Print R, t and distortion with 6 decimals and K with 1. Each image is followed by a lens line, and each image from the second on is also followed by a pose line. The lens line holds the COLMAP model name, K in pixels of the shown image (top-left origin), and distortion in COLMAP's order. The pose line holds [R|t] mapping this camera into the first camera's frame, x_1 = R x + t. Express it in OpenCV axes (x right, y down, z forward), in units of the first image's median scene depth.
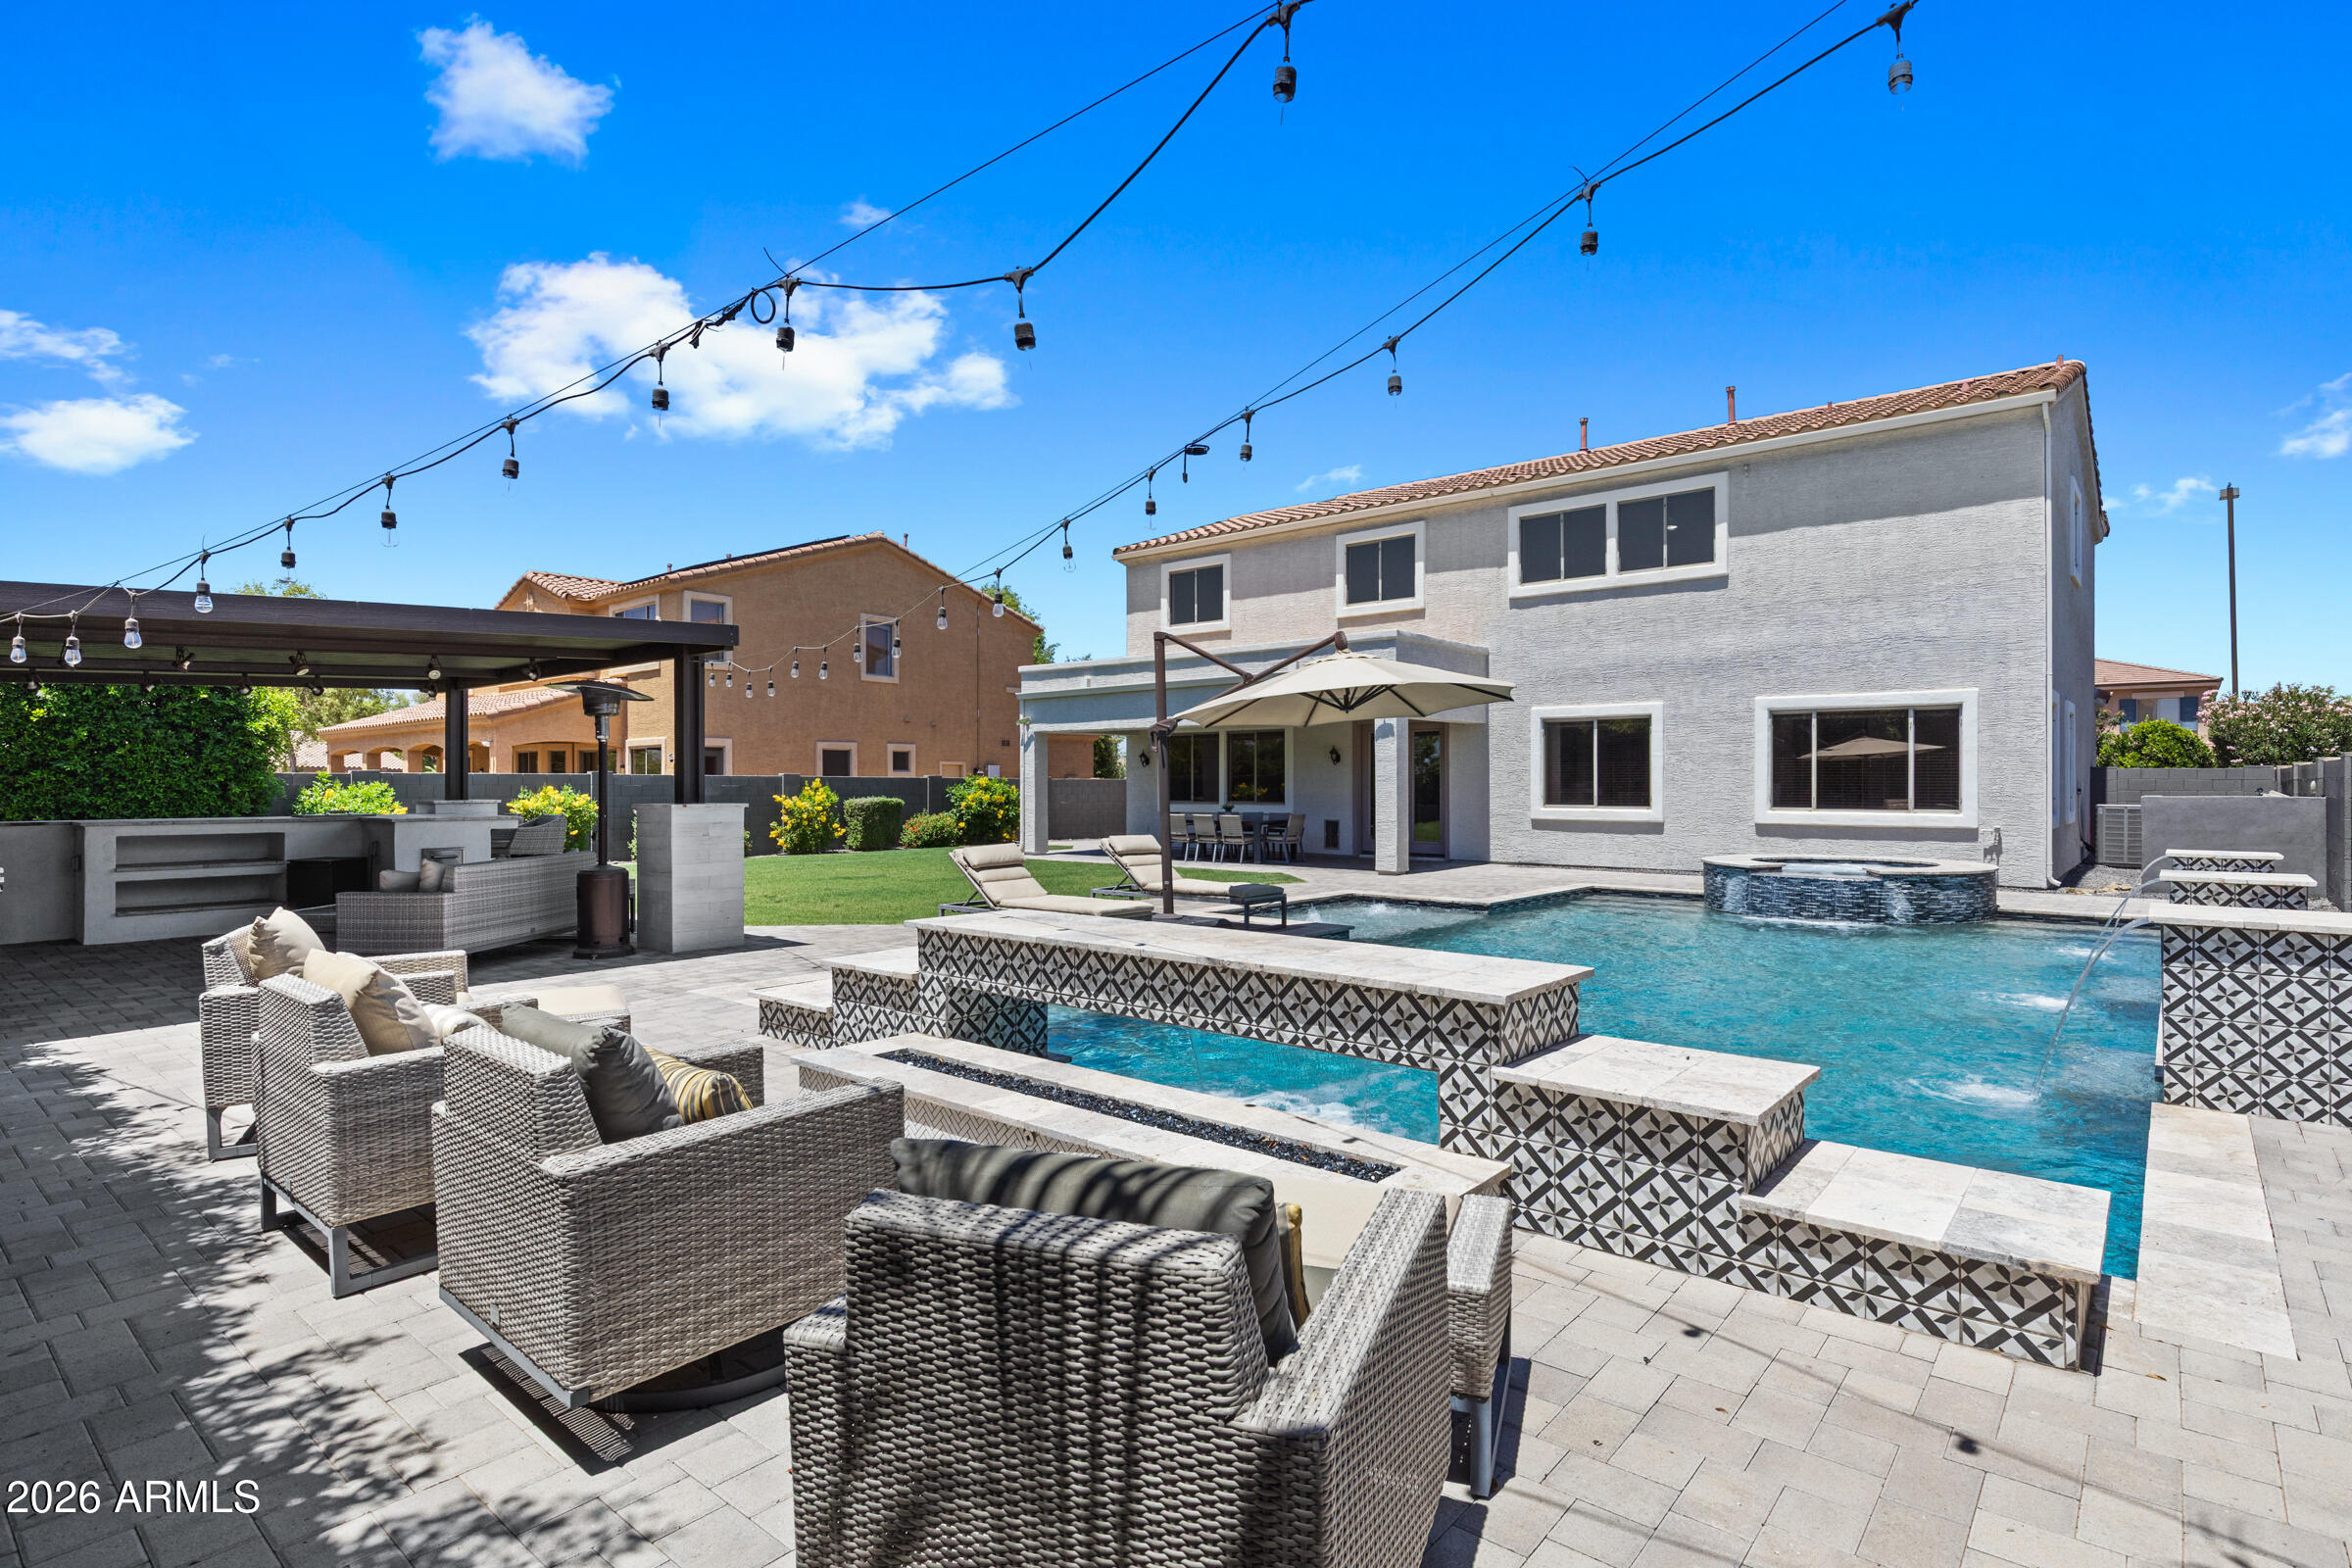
lens RADIAL K [[1159.5, 0, 1176.0], [0, 1159.5, 784.0], [0, 0, 1]] dist [-0.000160, -0.000053]
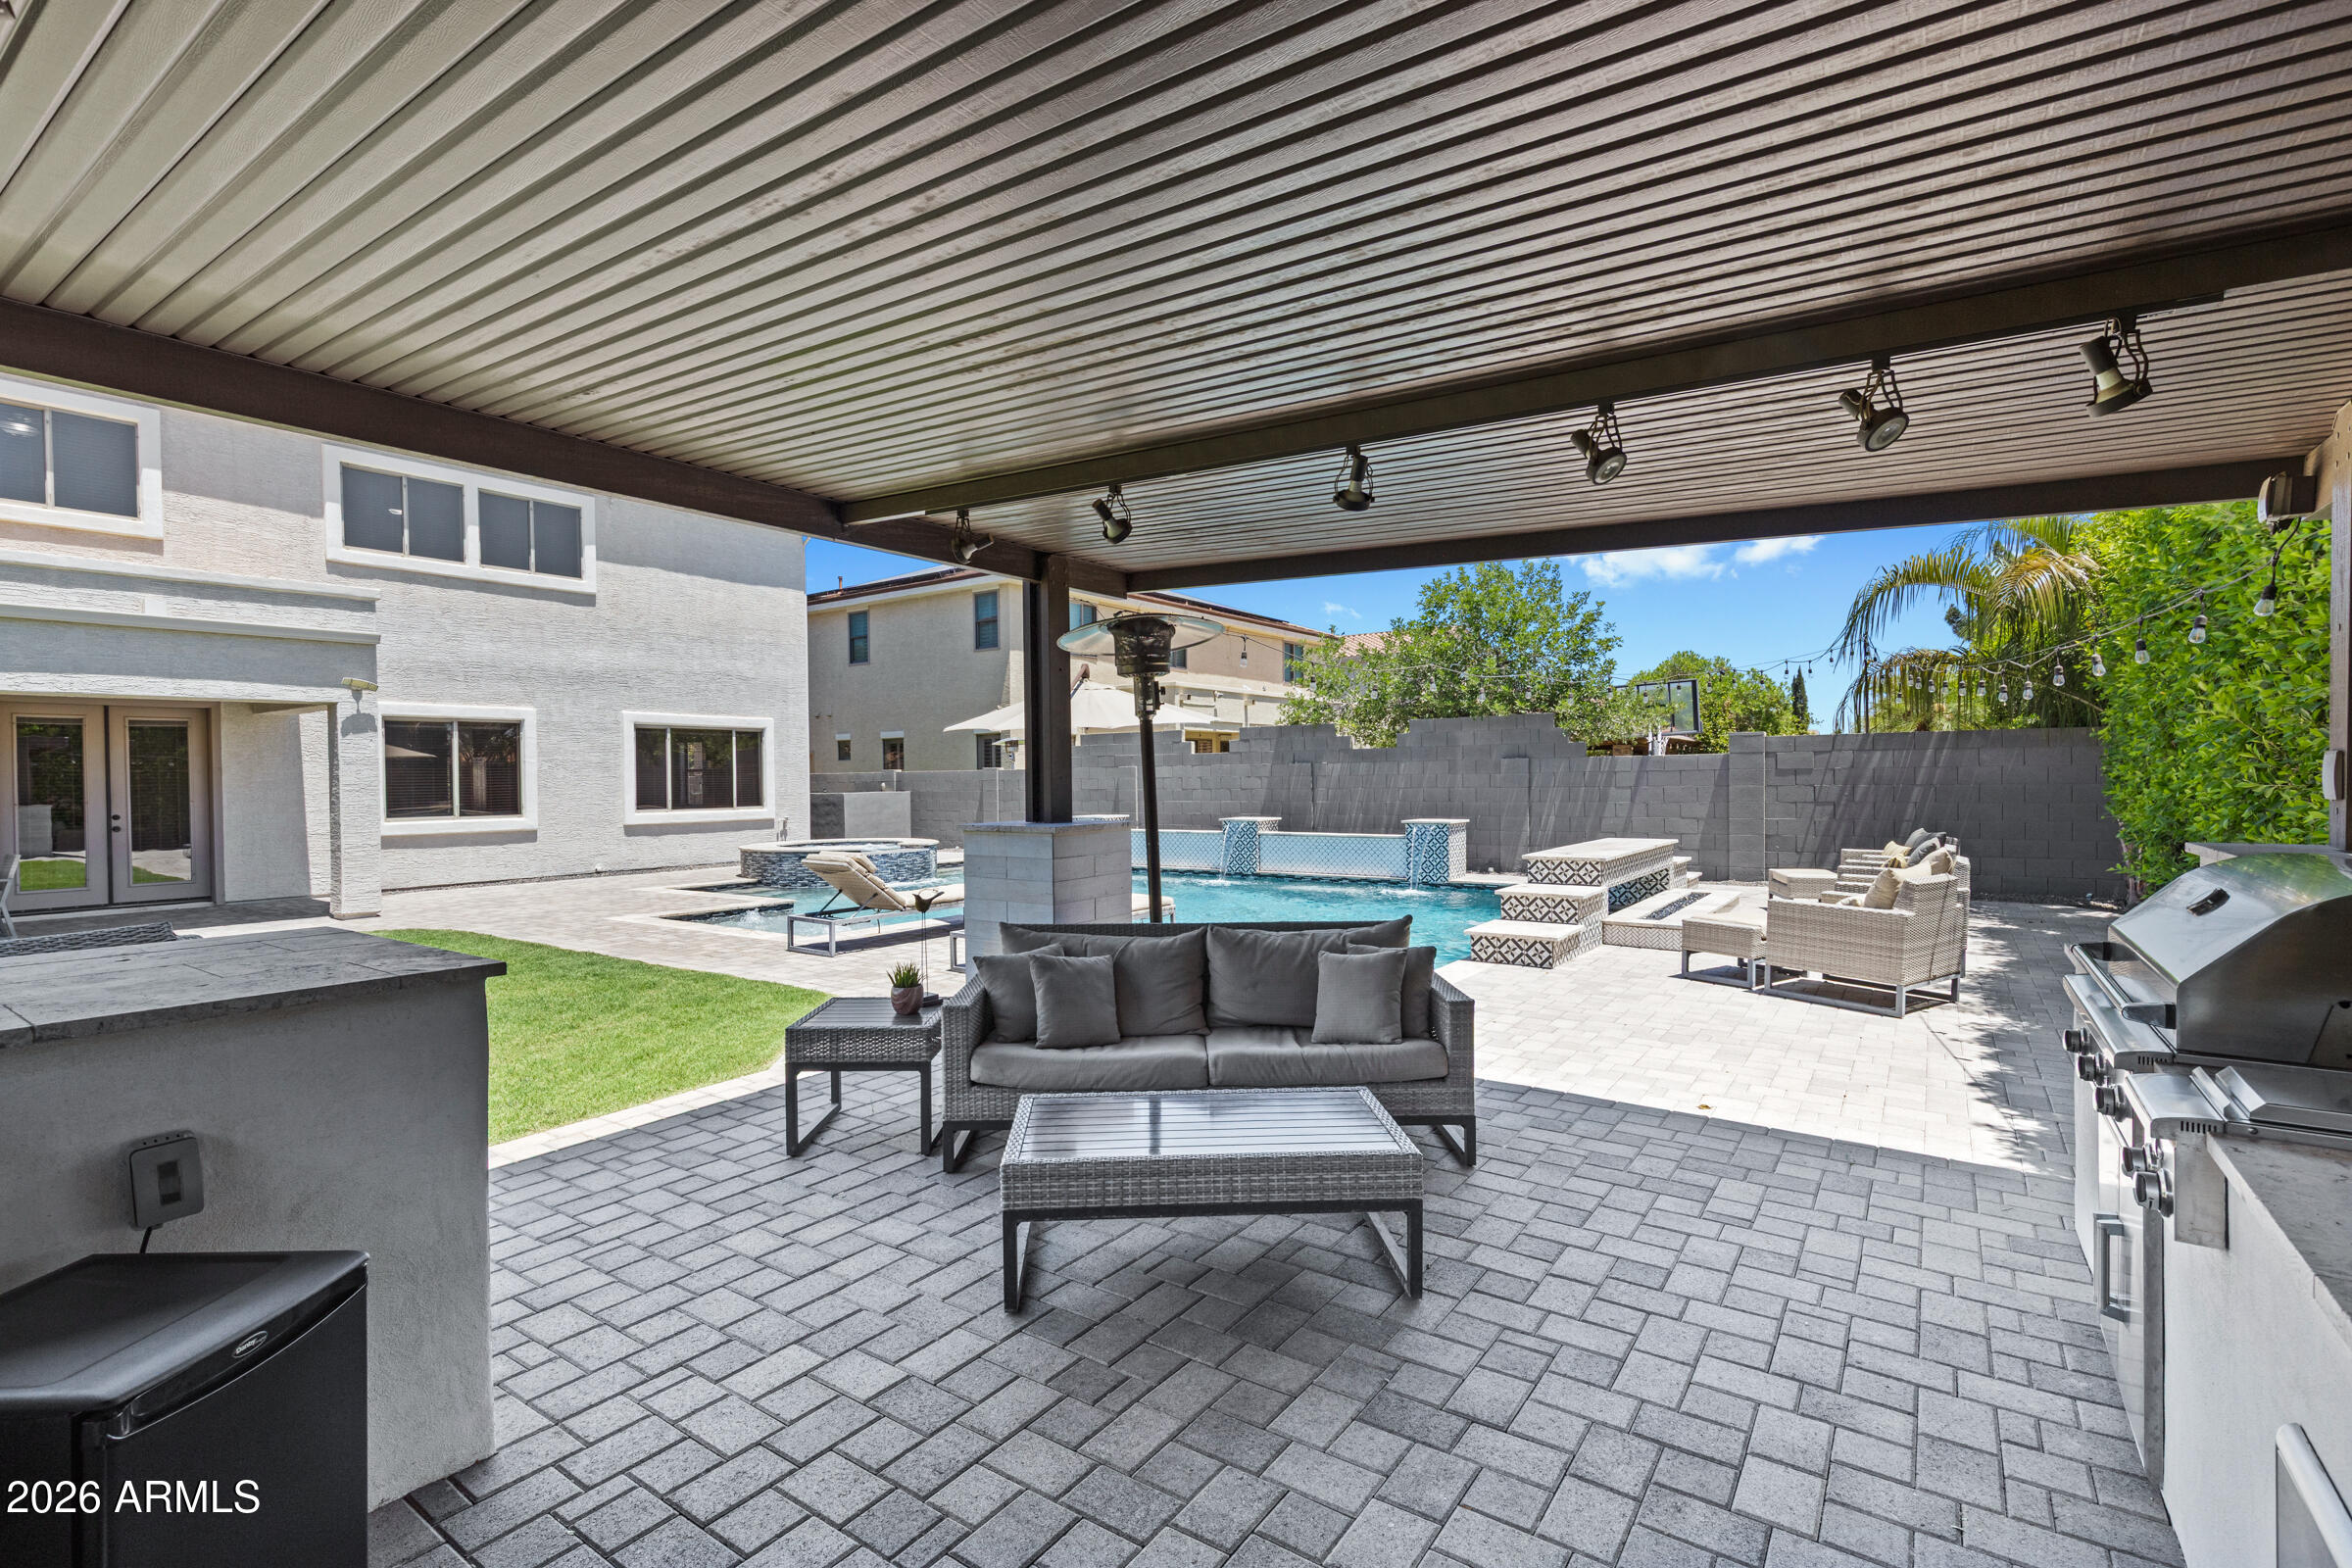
lens RADIAL K [[1078.7, 0, 1176.0], [0, 1078.7, 784.0], [0, 0, 1]] dist [0.005325, -0.000320]
pose [[-0.078457, -0.005095, 0.996904, -0.558010], [0.012988, 0.999897, 0.006132, -0.004677], [-0.996833, 0.013429, -0.078383, 0.543077]]
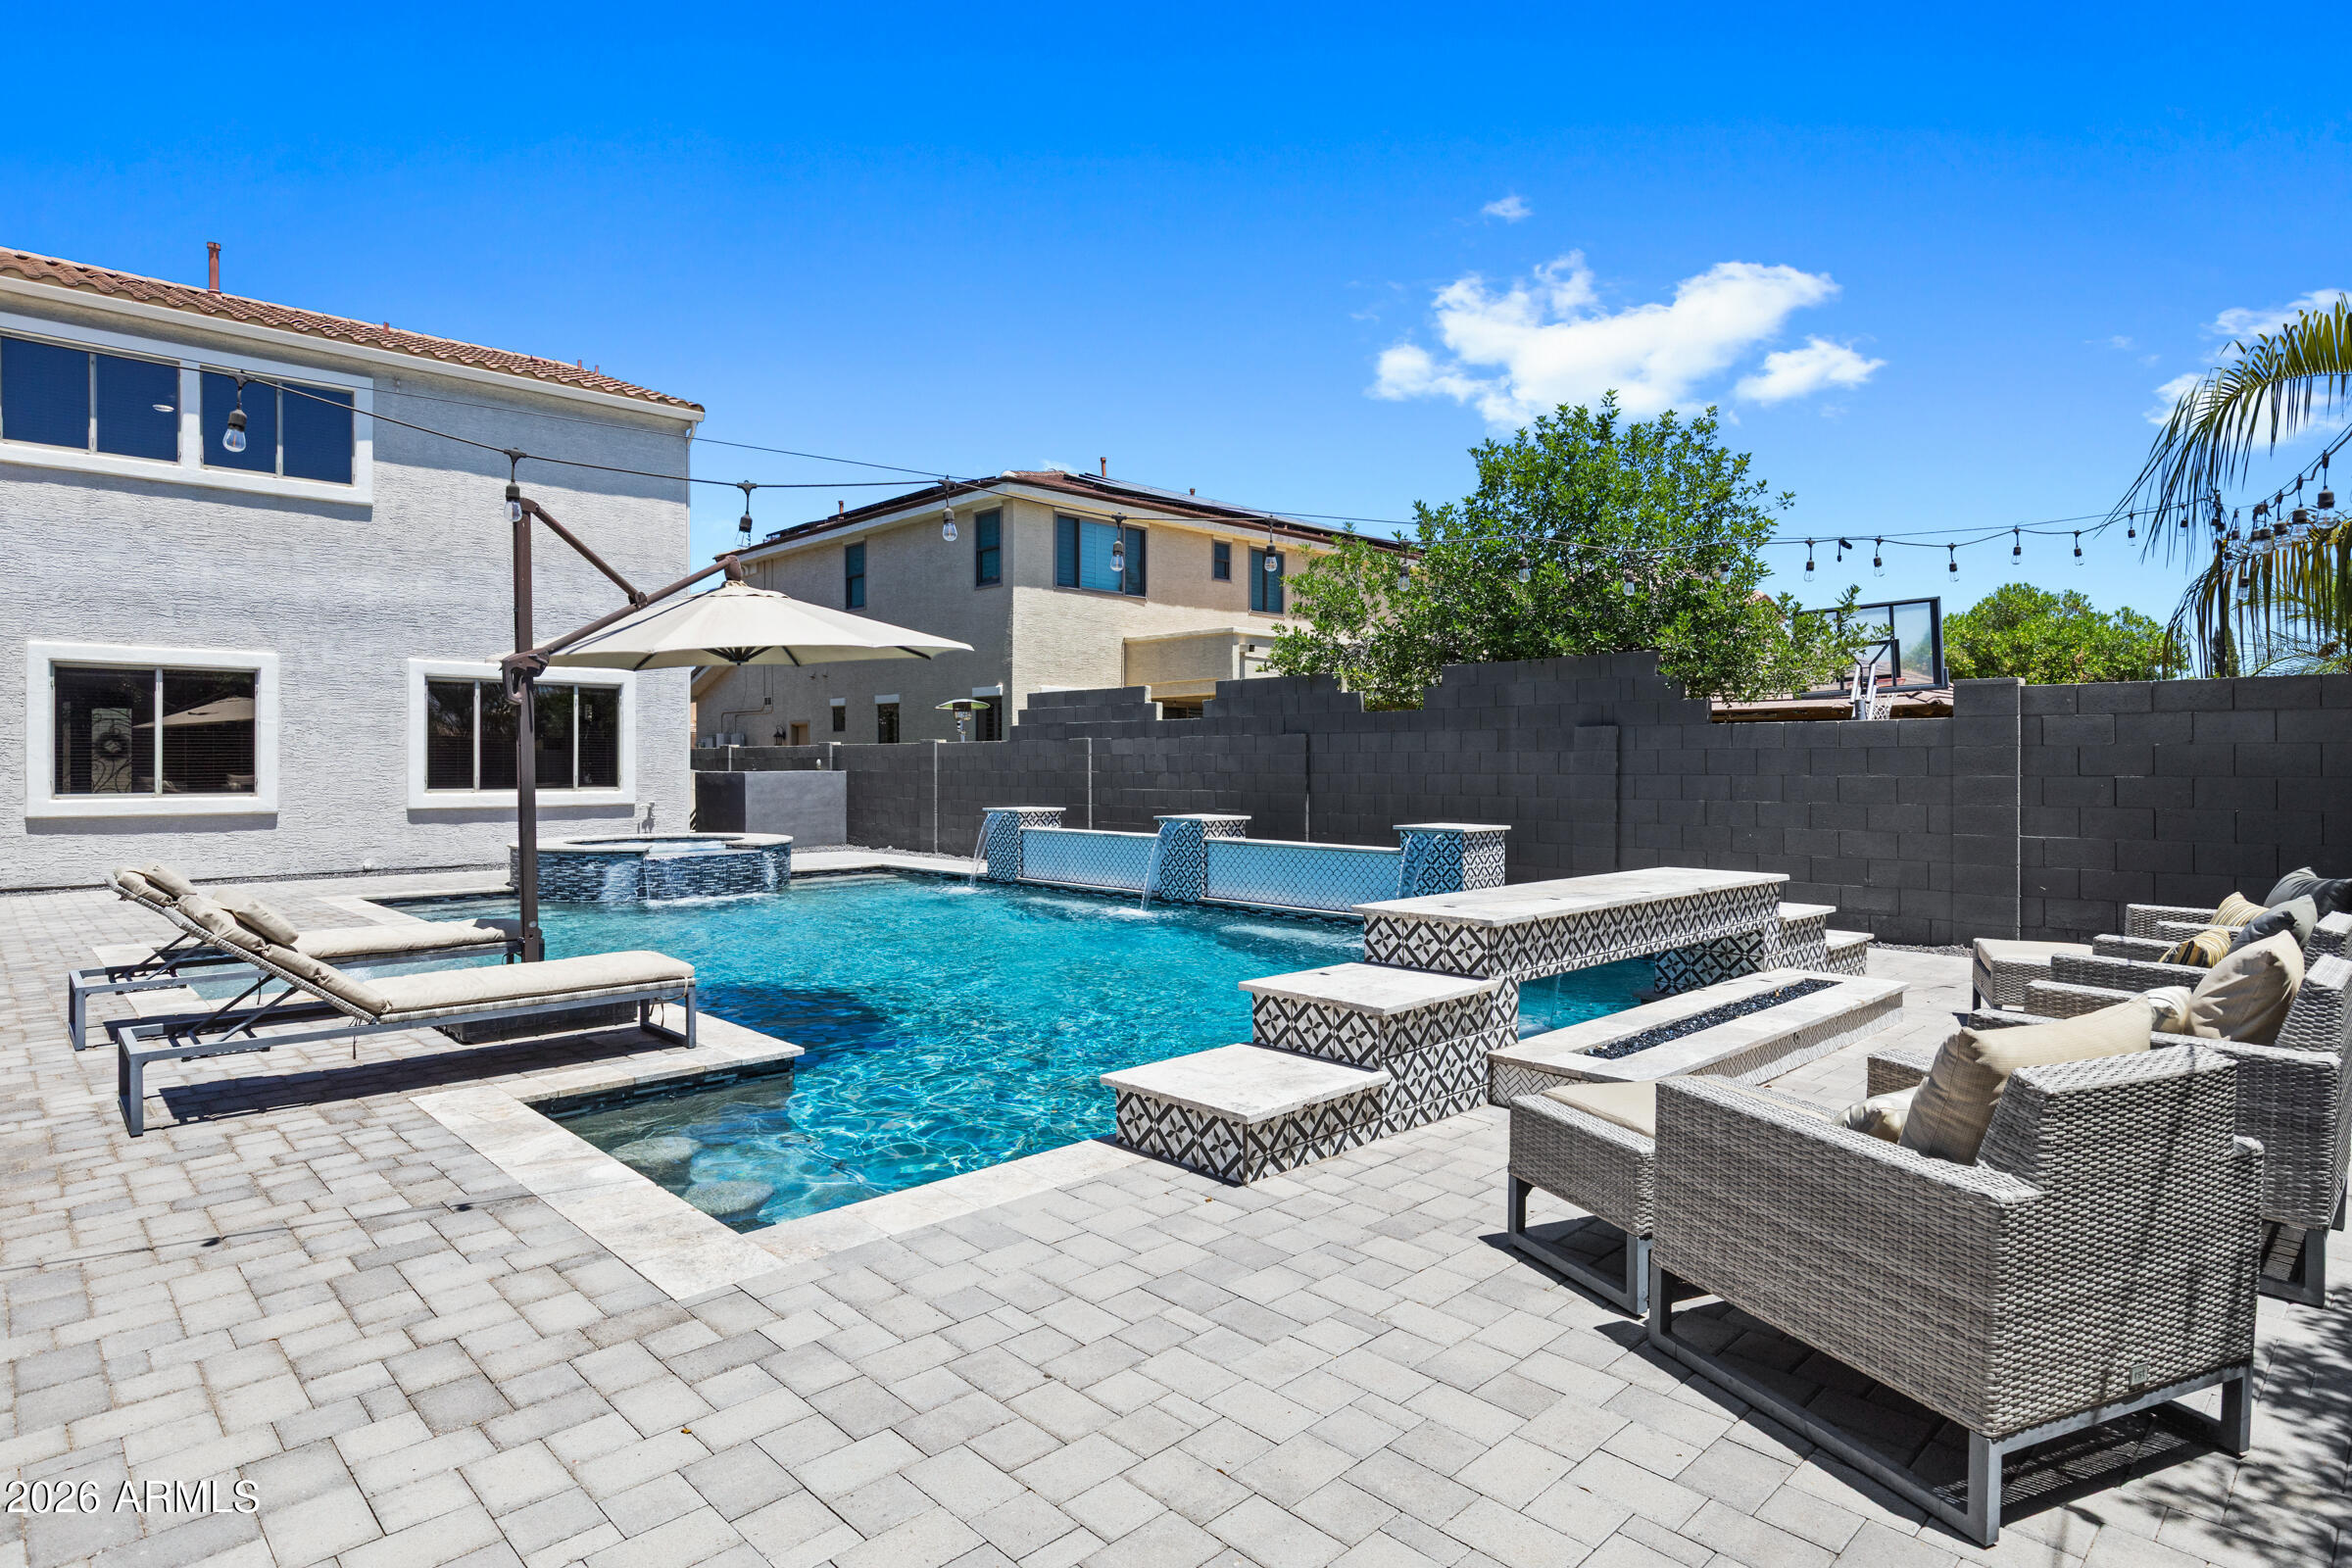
lens RADIAL K [[1261.5, 0, 1191.3], [0, 1261.5, 758.5], [0, 0, 1]] dist [0.000515, -0.000633]
pose [[0.098574, 0.003686, 0.995123, -0.347209], [0.000872, 0.999992, -0.003790, 0.001364], [-0.995129, 0.001242, 0.098570, 0.337222]]
